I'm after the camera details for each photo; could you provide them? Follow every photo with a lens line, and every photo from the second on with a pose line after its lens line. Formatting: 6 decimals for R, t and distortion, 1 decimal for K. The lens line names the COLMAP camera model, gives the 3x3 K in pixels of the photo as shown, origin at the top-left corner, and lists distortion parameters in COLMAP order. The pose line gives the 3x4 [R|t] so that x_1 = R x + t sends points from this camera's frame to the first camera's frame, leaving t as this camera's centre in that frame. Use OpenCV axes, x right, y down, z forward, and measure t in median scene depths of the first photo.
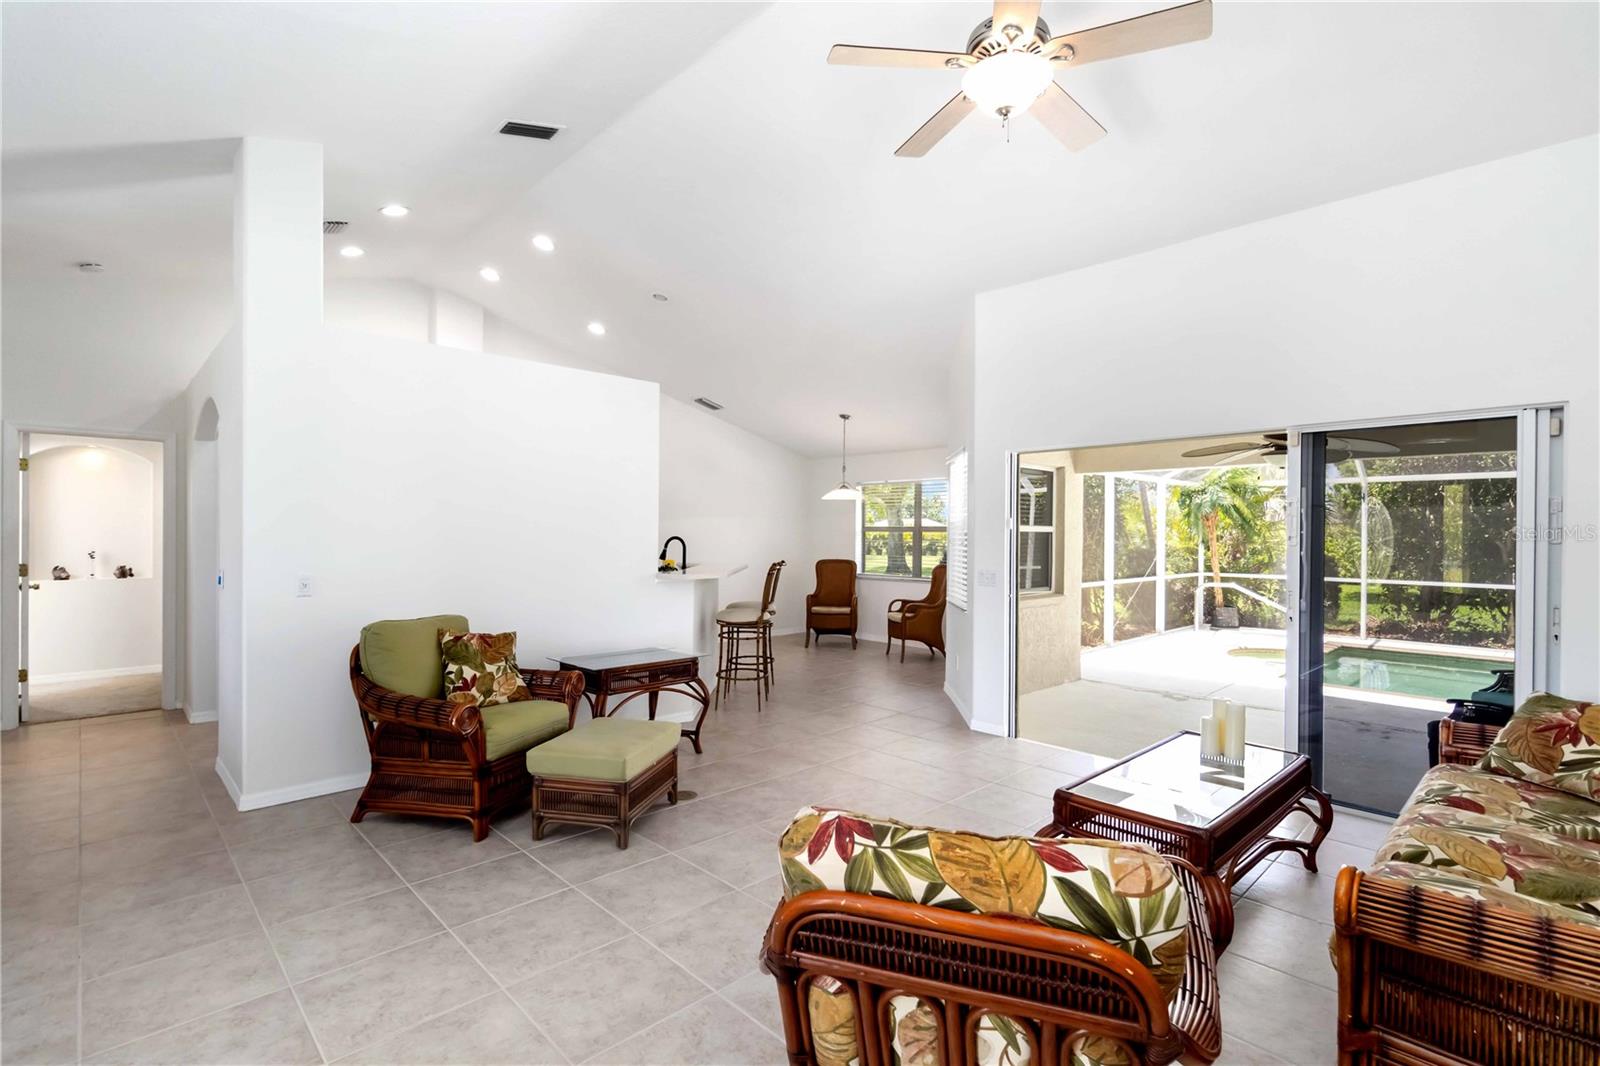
lens RADIAL K [[750.2, 0, 800.0], [0, 750.2, 533.0], [0, 0, 1]] dist [0.012950, 0.000233]
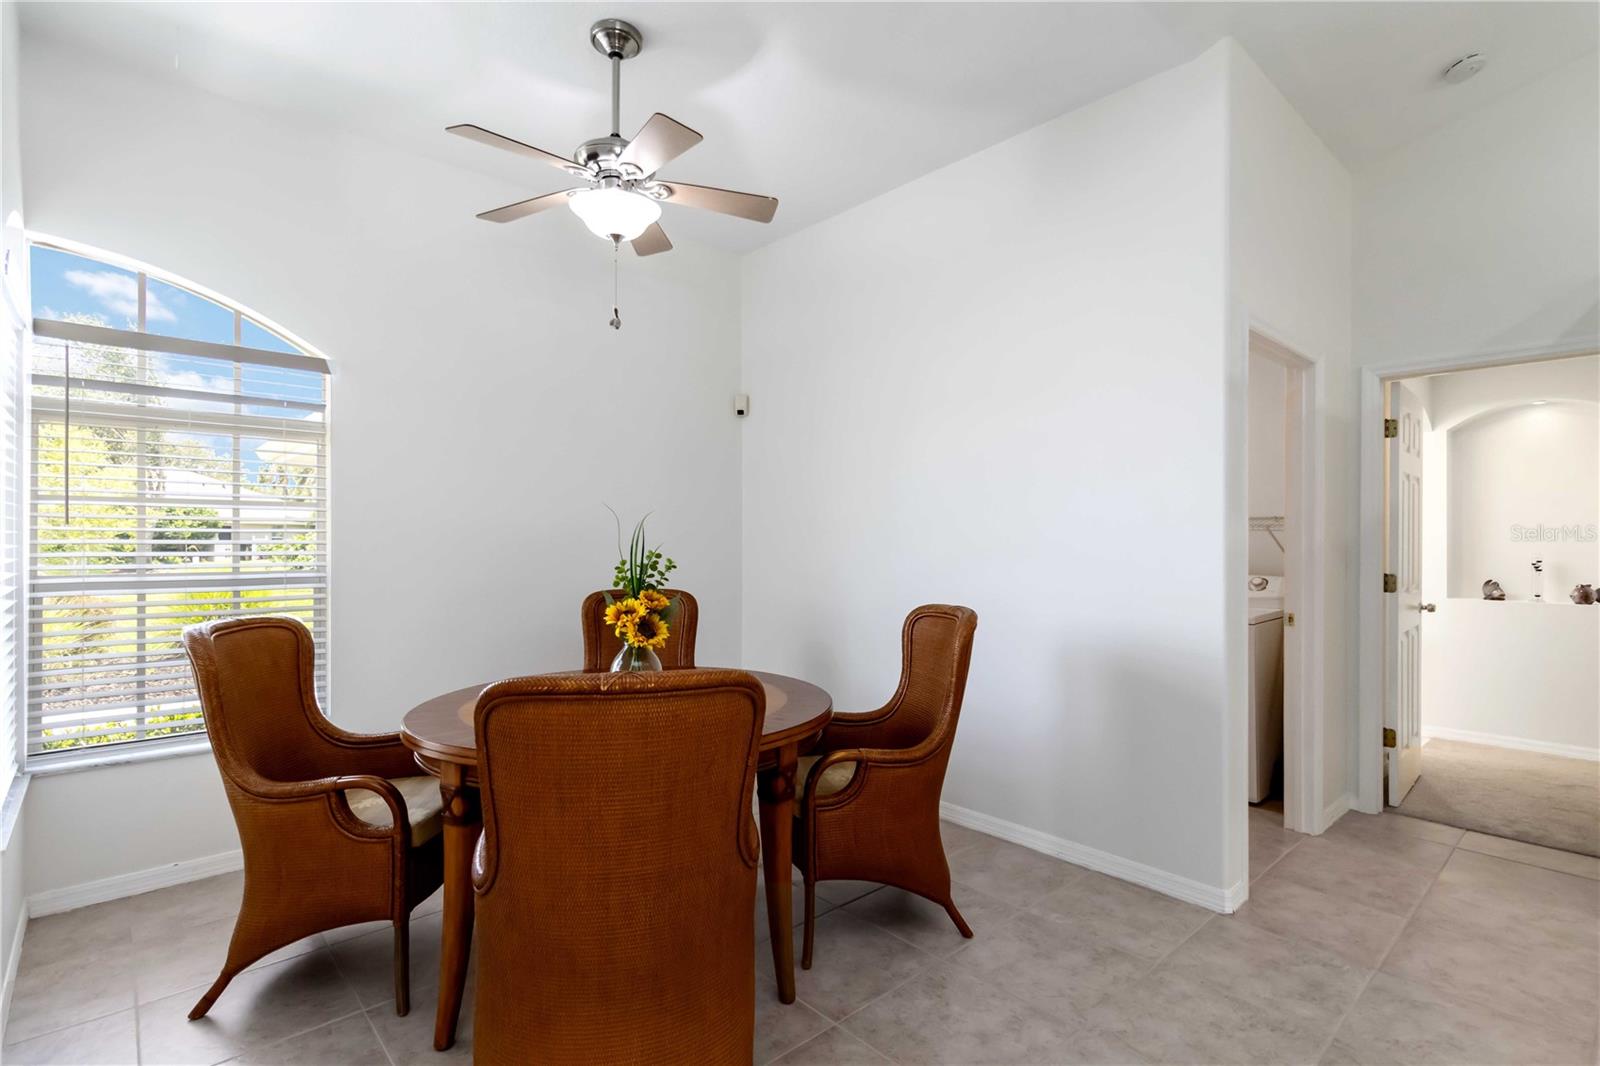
lens RADIAL K [[762.1, 0, 812.7], [0, 762.1, 540.2], [0, 0, 1]] dist [0.001528, 0.001057]
pose [[-0.018955, -0.006771, -0.999797, -0.328142], [-0.002097, 0.999975, -0.006733, 0.016262], [0.999818, 0.001969, -0.018969, 0.496958]]
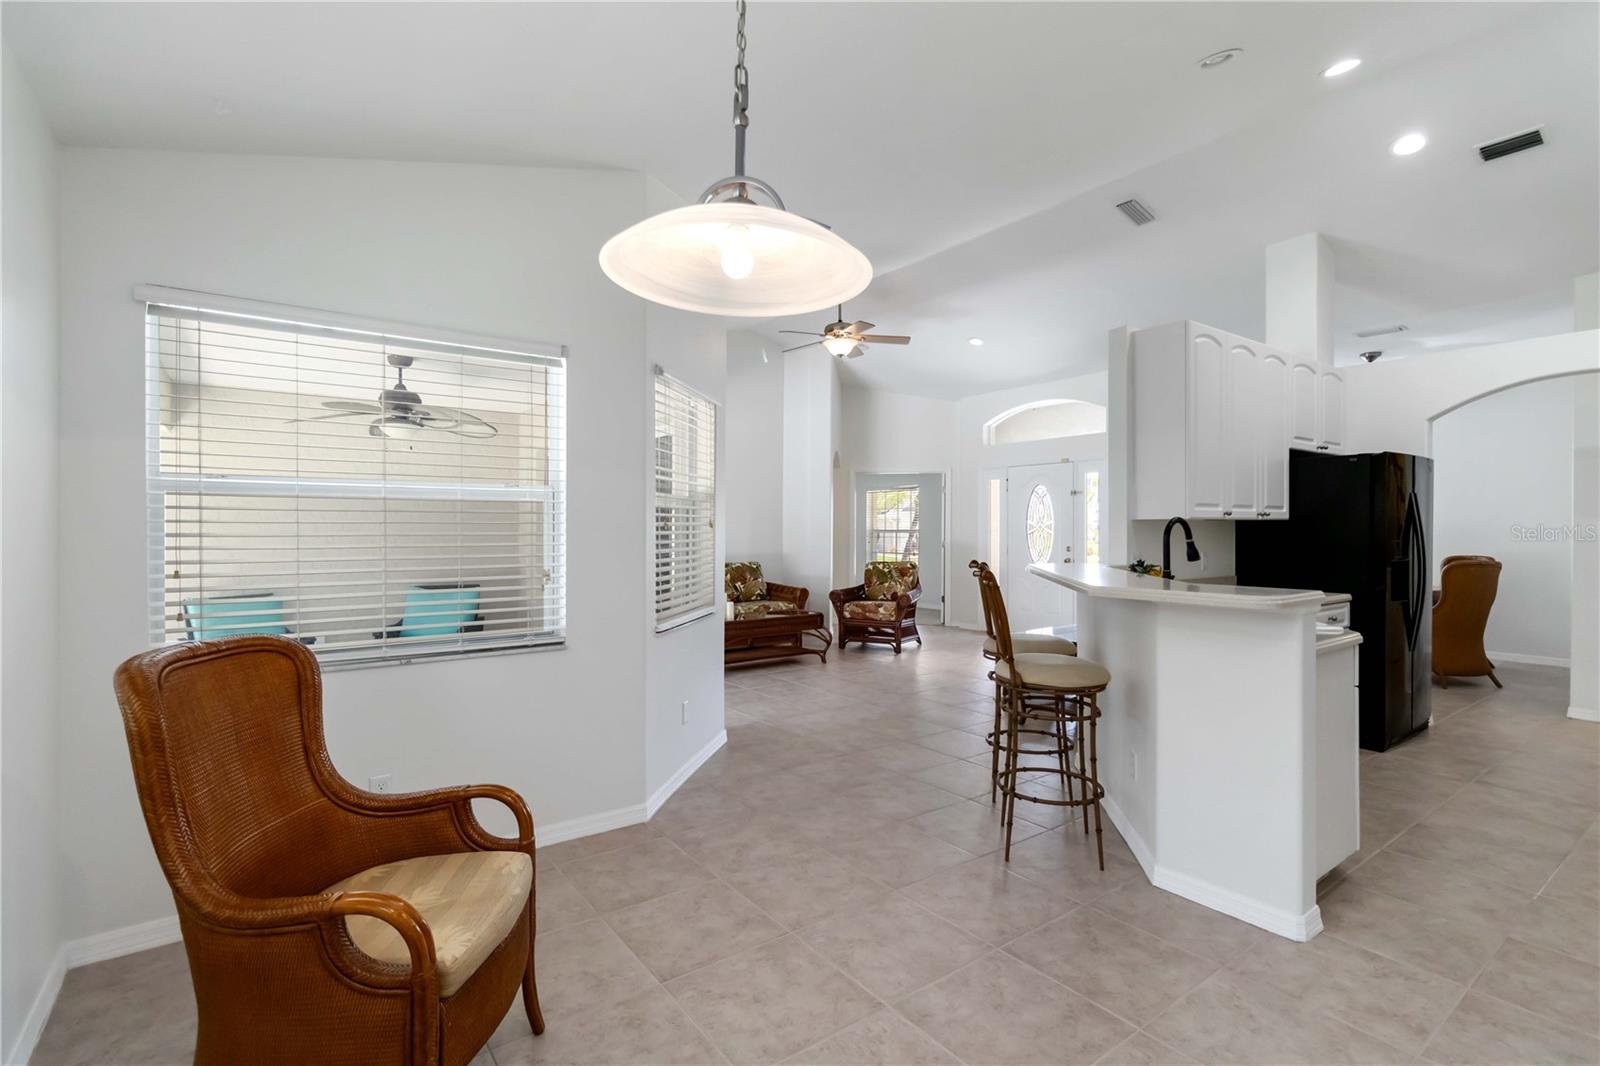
lens RADIAL K [[743.7, 0, 810.3], [0, 743.7, 532.5], [0, 0, 1]] dist [0.001670, 0.000257]
pose [[-0.992800, -0.010059, 0.119359, 0.015409], [-0.009586, 0.999944, 0.004542, 0.019242], [-0.119398, 0.003365, -0.992841, 1.750265]]
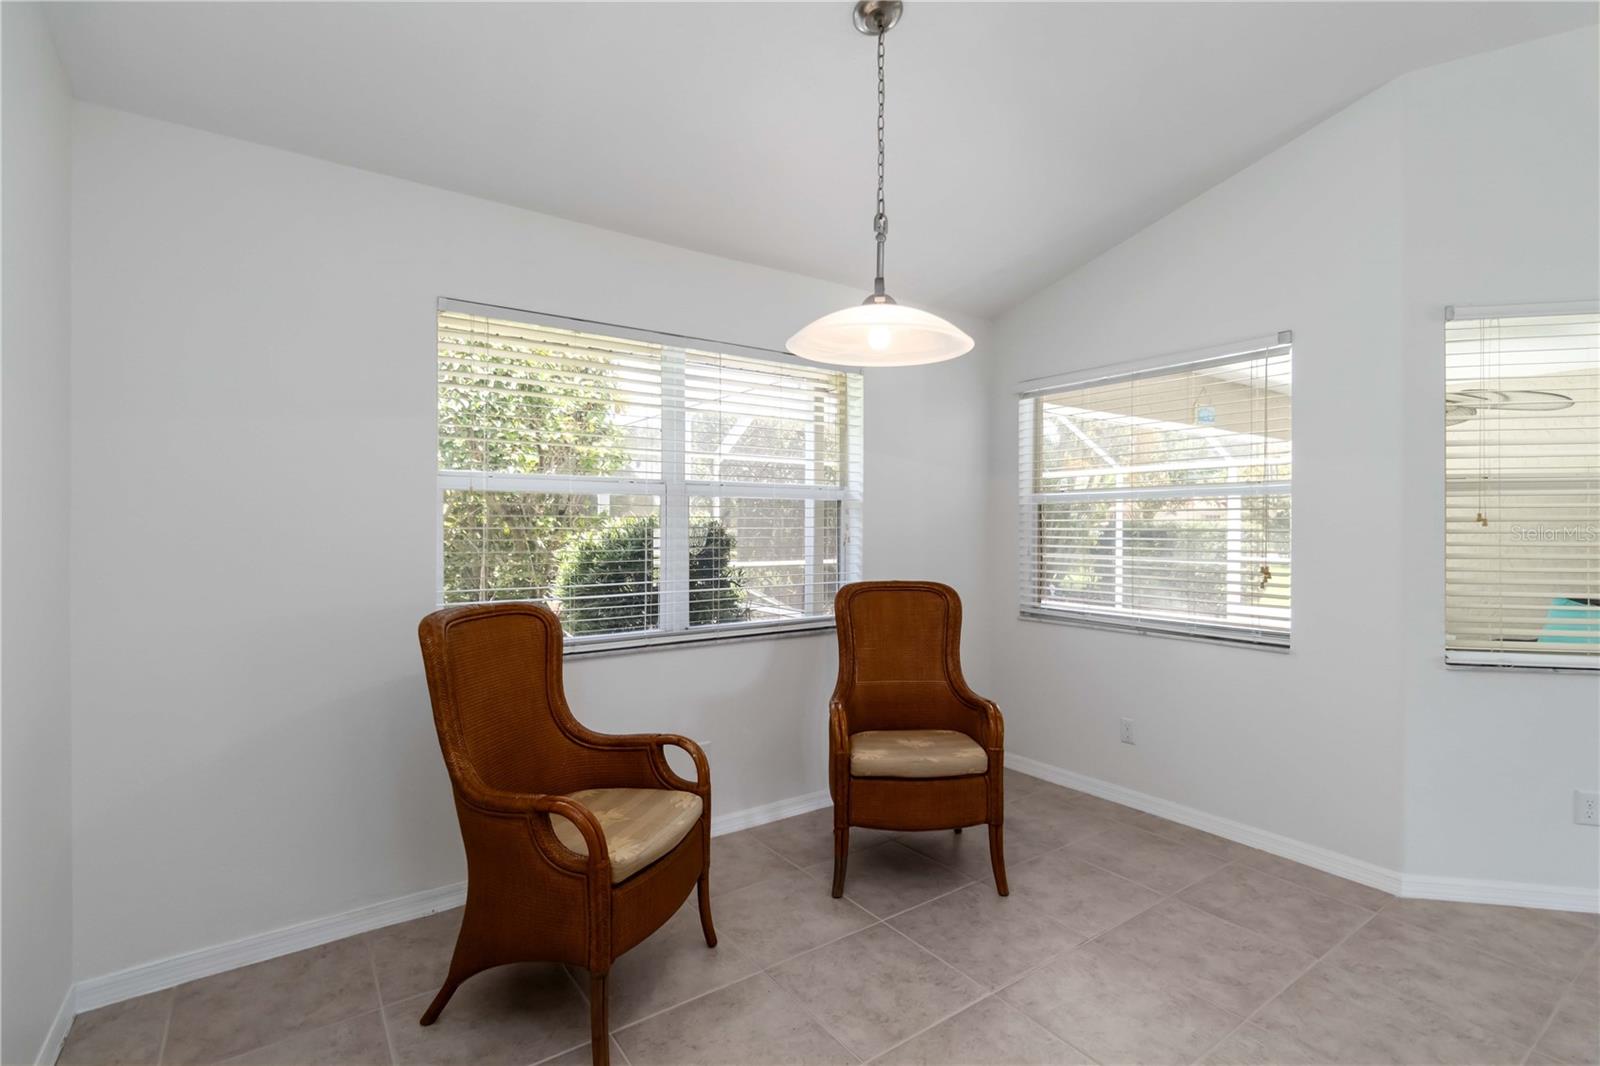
lens RADIAL K [[743.7, 0, 810.3], [0, 743.7, 532.5], [0, 0, 1]] dist [0.001670, 0.000257]
pose [[0.138258, -0.014105, 0.990296, -0.288743], [-0.001430, 0.999895, 0.014441, 0.019178], [-0.990395, -0.003412, 0.138223, 1.486494]]
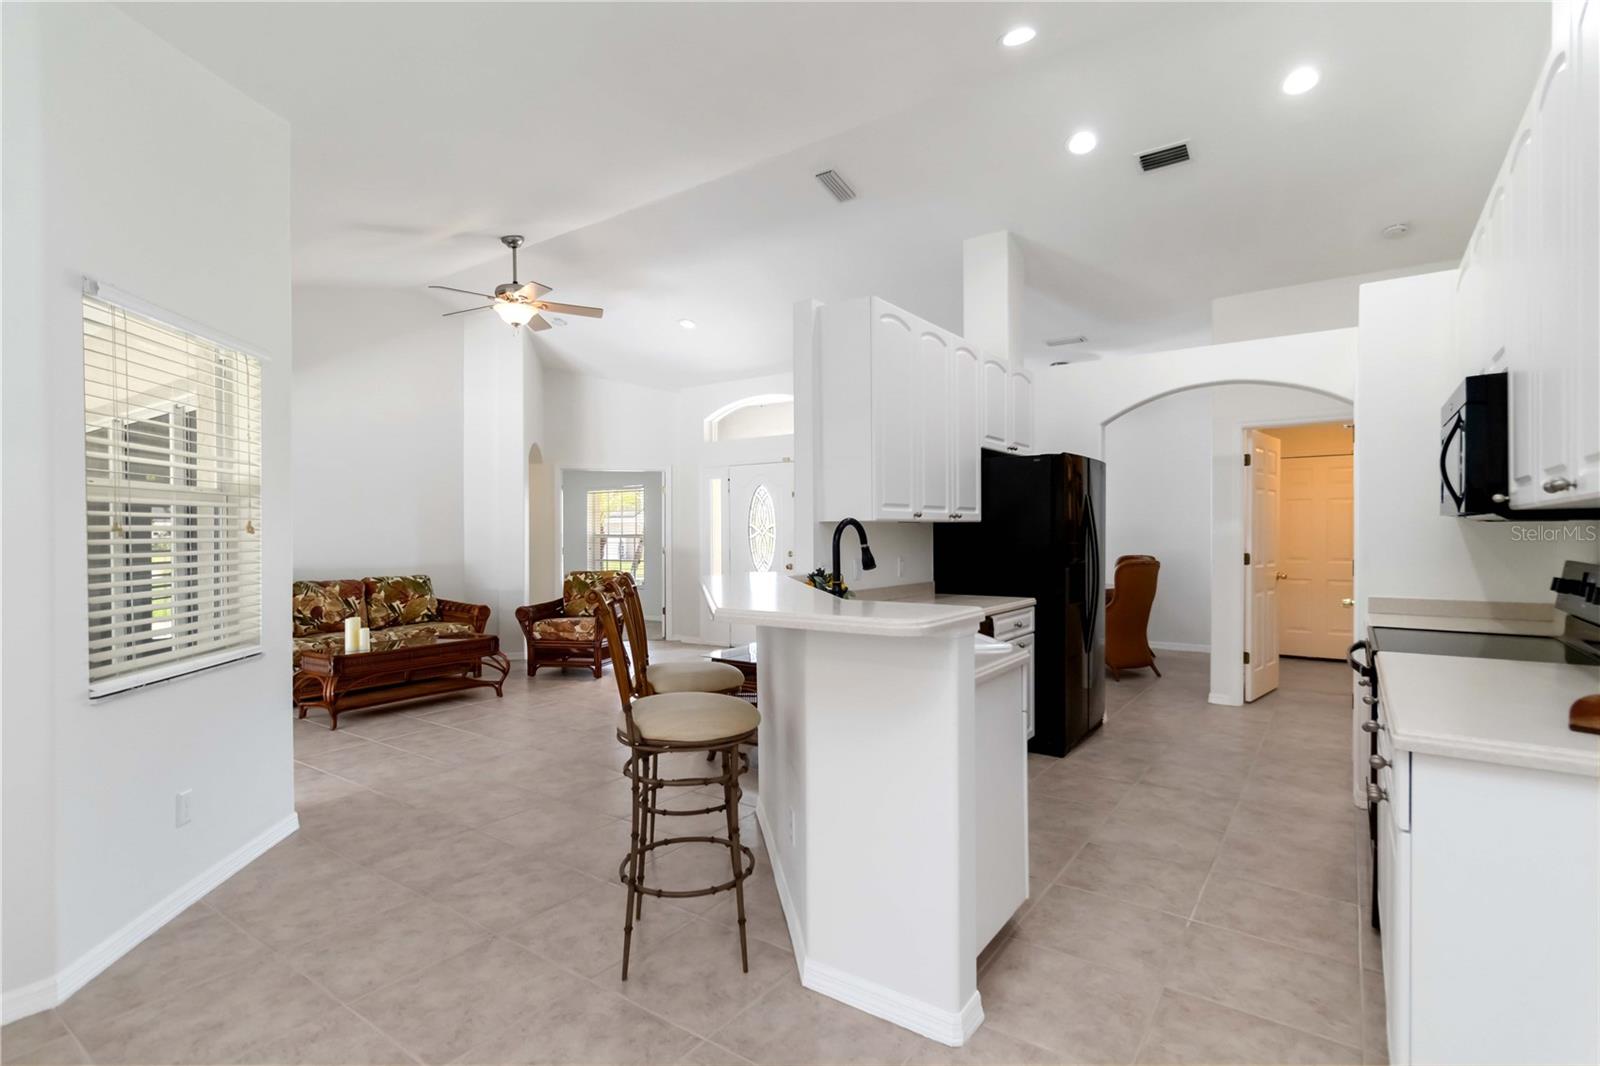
lens RADIAL K [[762.1, 0, 812.7], [0, 762.1, 540.2], [0, 0, 1]] dist [0.001528, 0.001057]
pose [[-0.980062, -0.002406, -0.198676, -0.076639], [-0.003841, 0.999969, 0.006838, 0.018442], [0.198654, 0.007465, -0.980041, 1.626333]]
